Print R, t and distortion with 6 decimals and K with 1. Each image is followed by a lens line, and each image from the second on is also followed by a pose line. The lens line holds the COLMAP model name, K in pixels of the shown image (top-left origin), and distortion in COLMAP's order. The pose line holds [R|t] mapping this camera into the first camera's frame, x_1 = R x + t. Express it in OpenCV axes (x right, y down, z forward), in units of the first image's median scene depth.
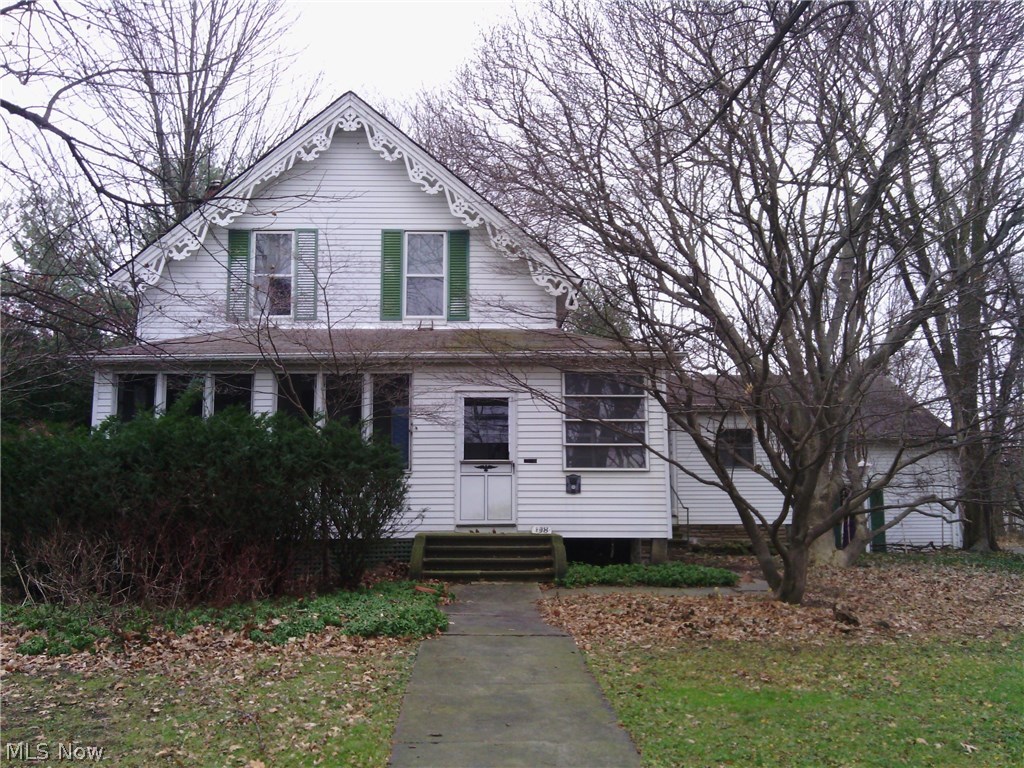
lens RADIAL K [[951.2, 0, 510.9], [0, 951.2, 385.5], [0, 0, 1]] dist [0.022499, 0.000000]
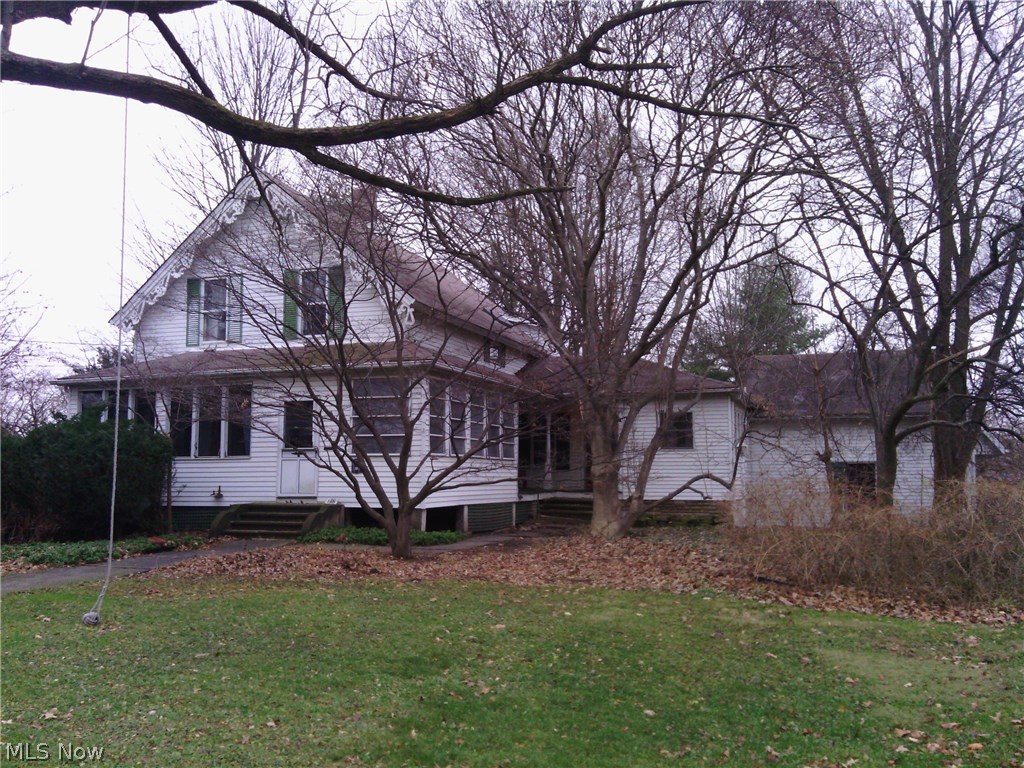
lens RADIAL K [[951.2, 0, 515.4], [0, 951.2, 388.6], [0, 0, 1]] dist [0.022499, 0.000000]
pose [[0.933070, -0.033468, -0.358134, 0.736794], [0.043816, 0.998823, 0.020818, -0.018508], [0.357016, -0.035116, 0.933438, -0.123765]]
